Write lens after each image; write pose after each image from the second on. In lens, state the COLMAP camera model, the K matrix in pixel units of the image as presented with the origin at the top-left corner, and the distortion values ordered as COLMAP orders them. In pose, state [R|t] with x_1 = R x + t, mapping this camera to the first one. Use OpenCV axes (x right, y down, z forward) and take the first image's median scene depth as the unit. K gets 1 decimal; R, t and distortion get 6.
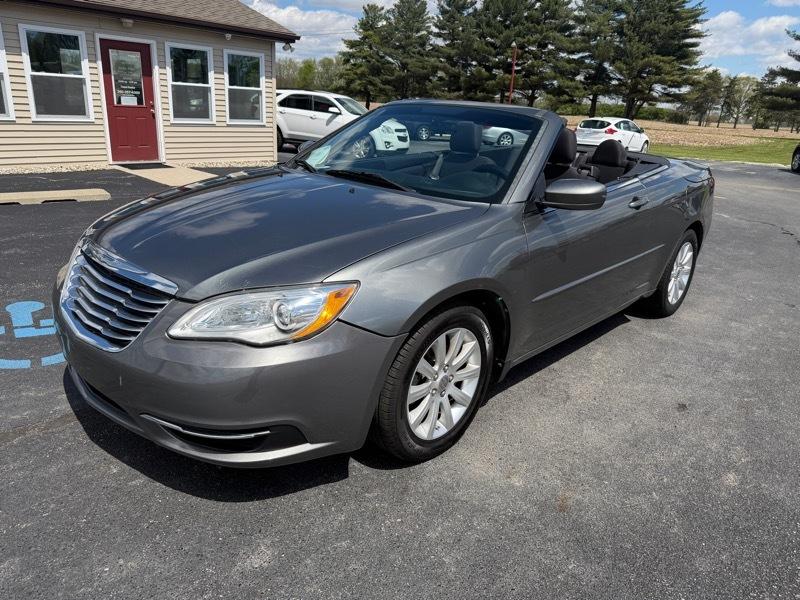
lens RADIAL K [[571.0, 0, 400.6], [0, 571.0, 299.1], [0, 0, 1]] dist [0.018637, -0.019710]
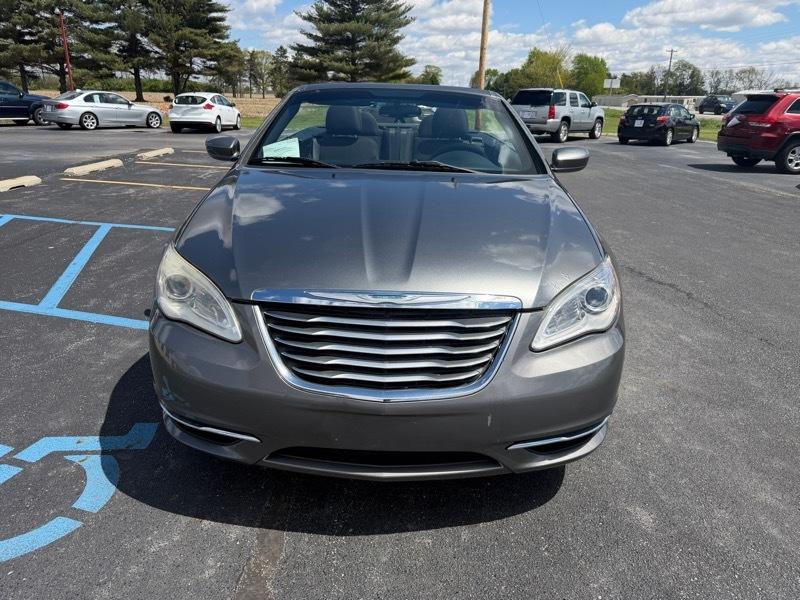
lens RADIAL K [[571.0, 0, 403.5], [0, 571.0, 299.4], [0, 0, 1]] dist [0.018637, -0.019710]
pose [[0.734083, -0.261693, 0.626608, -0.182268], [0.235537, 0.963598, 0.126495, -0.029928], [-0.636902, 0.054732, 0.769000, 0.067711]]
